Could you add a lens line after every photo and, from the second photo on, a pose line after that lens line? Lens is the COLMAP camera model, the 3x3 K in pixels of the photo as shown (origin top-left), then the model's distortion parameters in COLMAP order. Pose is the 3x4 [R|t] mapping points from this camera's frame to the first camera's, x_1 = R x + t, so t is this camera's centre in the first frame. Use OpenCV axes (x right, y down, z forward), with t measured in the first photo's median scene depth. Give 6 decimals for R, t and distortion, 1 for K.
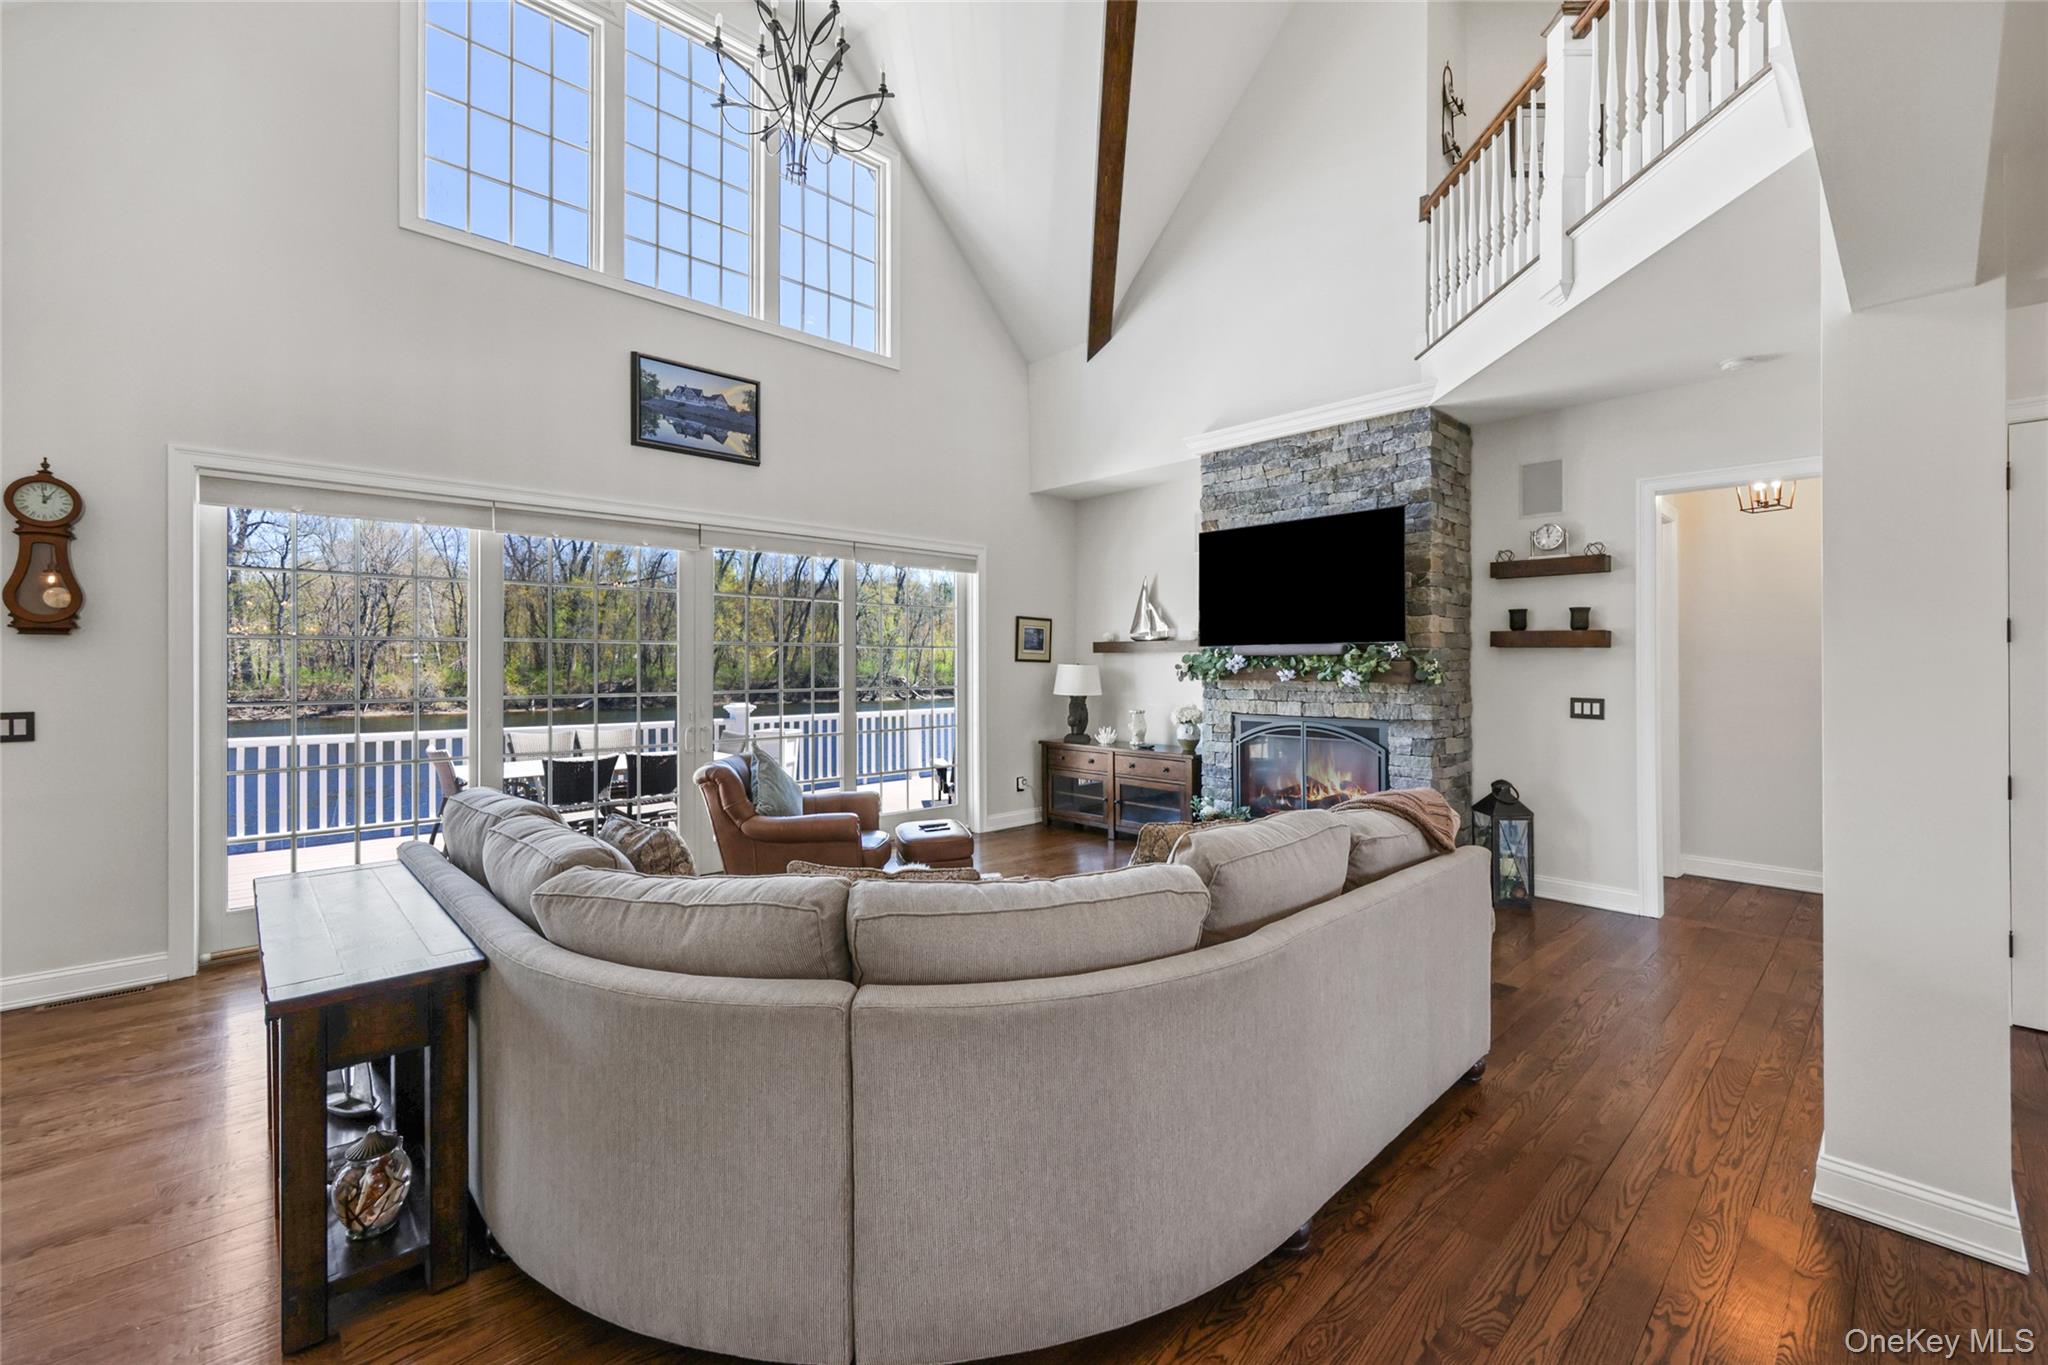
lens RADIAL K [[841.2, 0, 1028.0], [0, 841.2, 662.4], [0, 0, 1]] dist [0.003315, 0.000332]
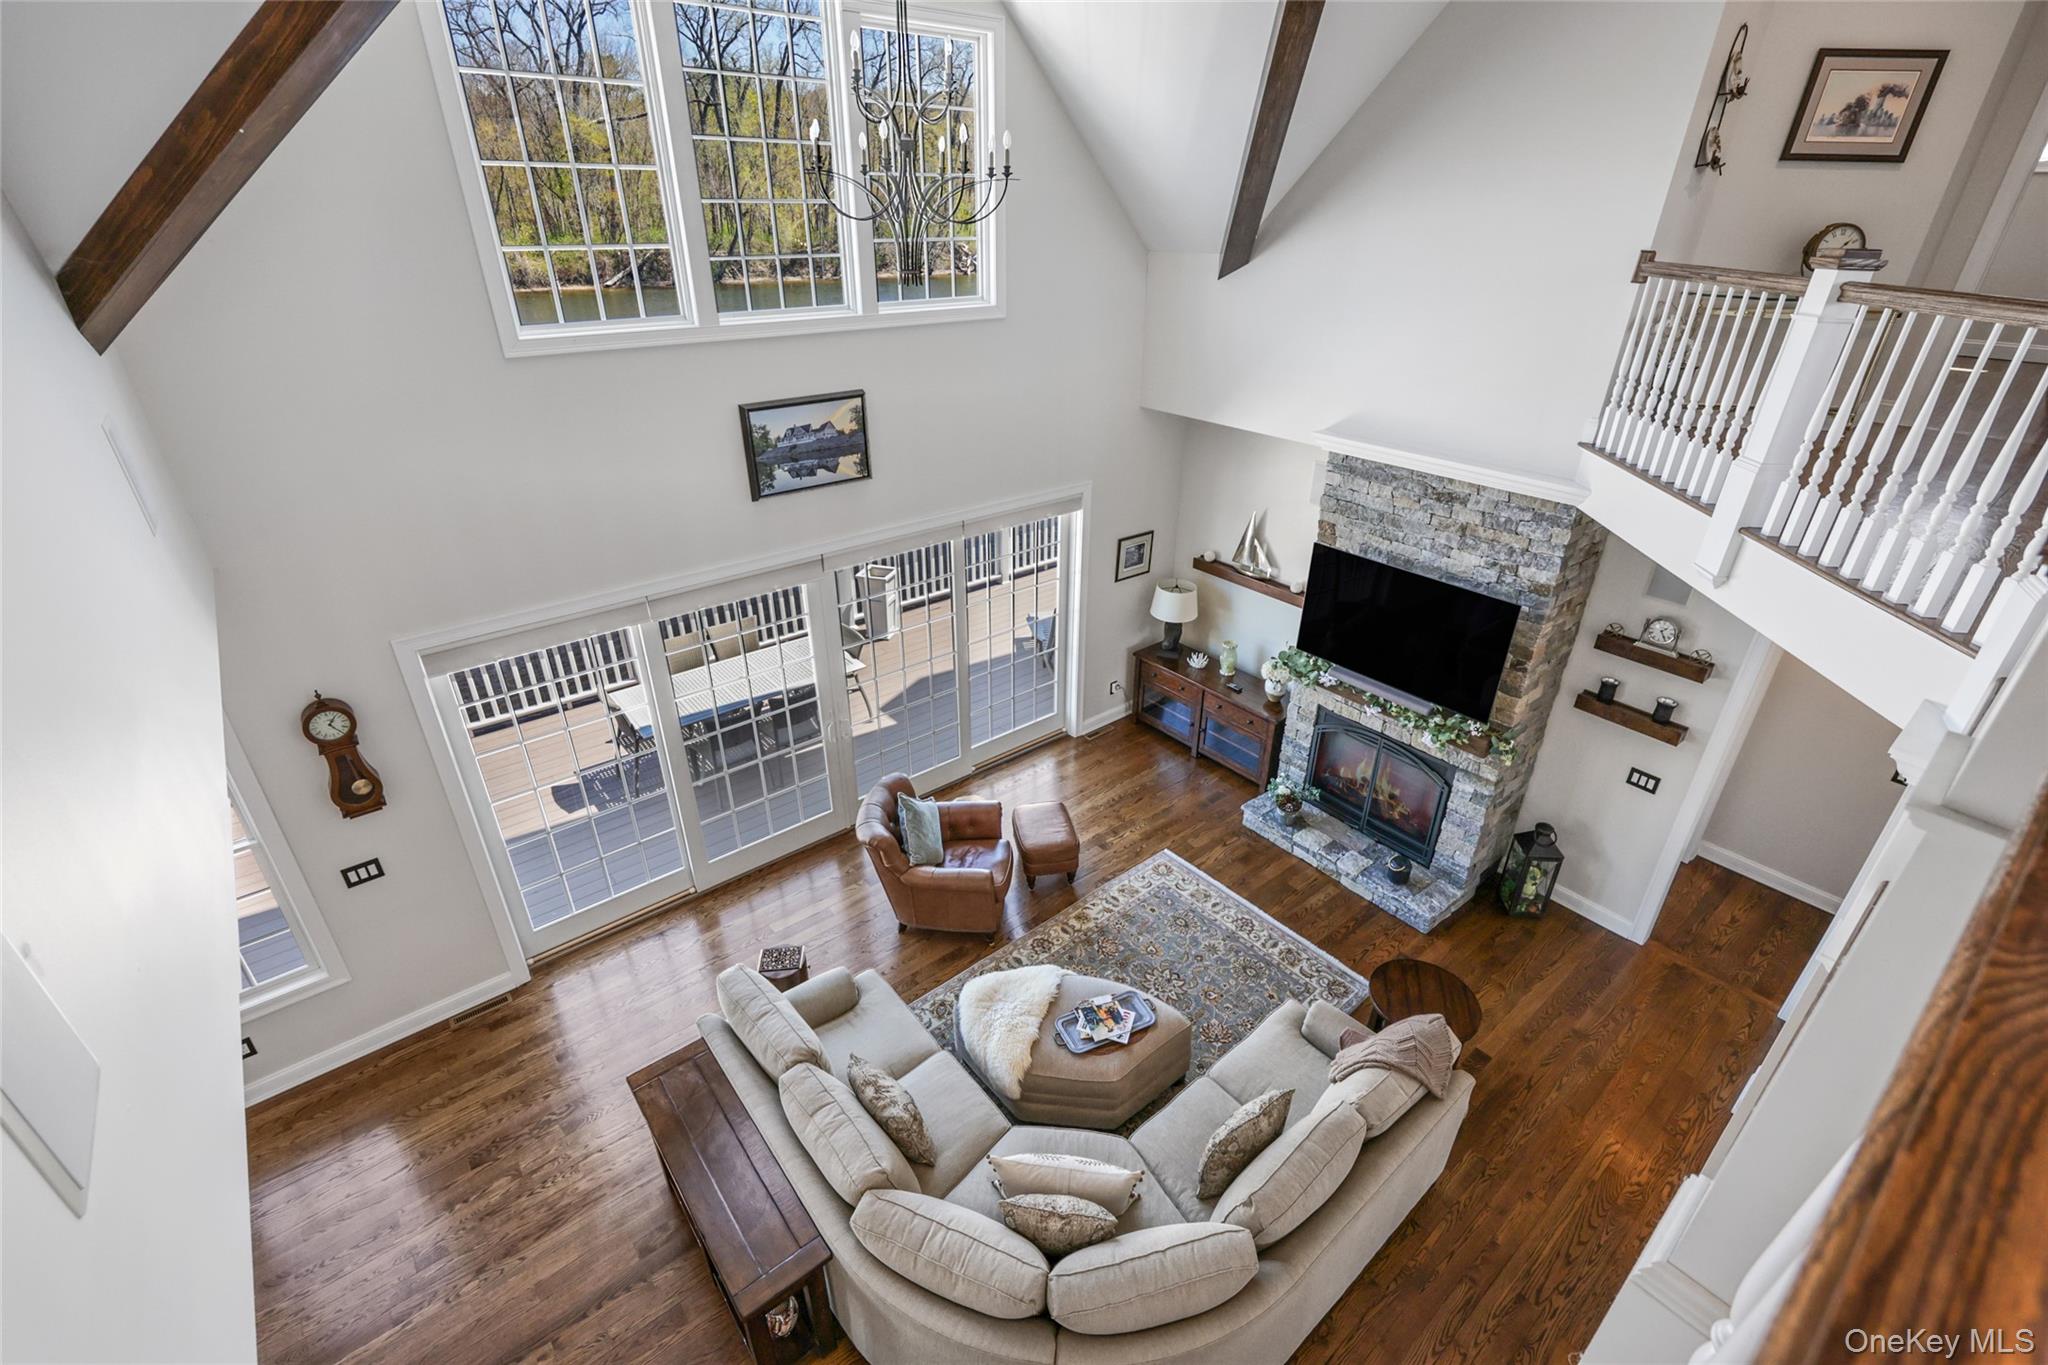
lens RADIAL K [[884.1, 0, 1039.4], [0, 884.1, 678.6], [0, 0, 1]] dist [0.001359, 0.000254]
pose [[0.997573, 0.042405, -0.055229, -0.059241], [-0.011702, 0.883986, 0.467367, -0.552503], [0.068640, -0.465587, 0.882336, -0.009164]]
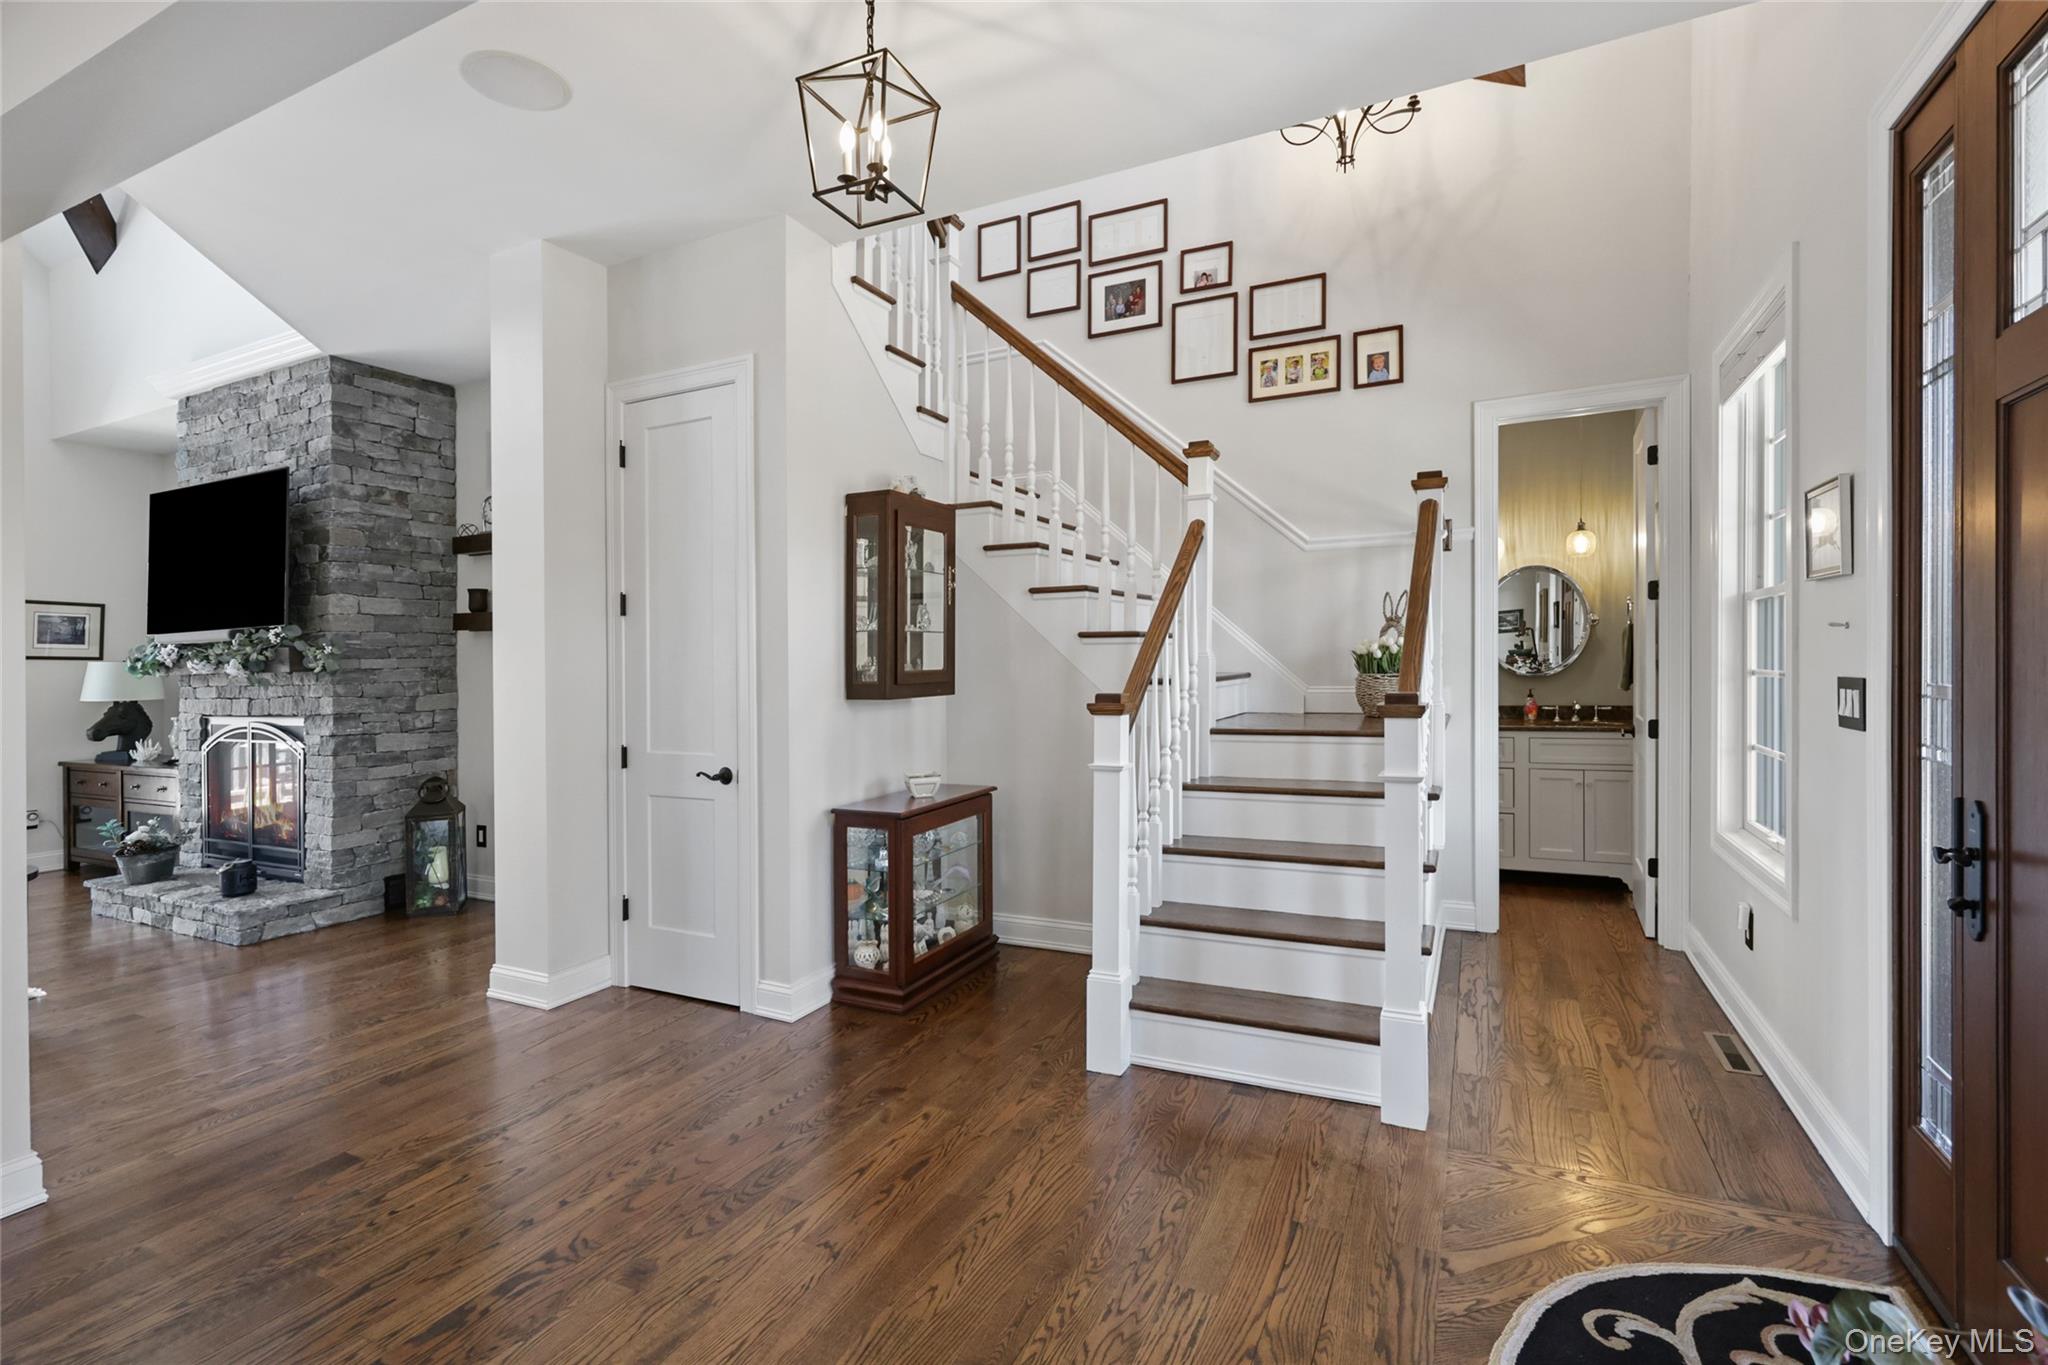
lens RADIAL K [[929.3, 0, 1030.5], [0, 929.3, 663.8], [0, 0, 1]] dist [-0.001478, 0.000150]
pose [[0.938341, -0.018763, 0.345200, 0.758148], [0.019338, 0.999811, 0.001780, 0.026338], [-0.345169, 0.005005, 0.938527, -0.142590]]
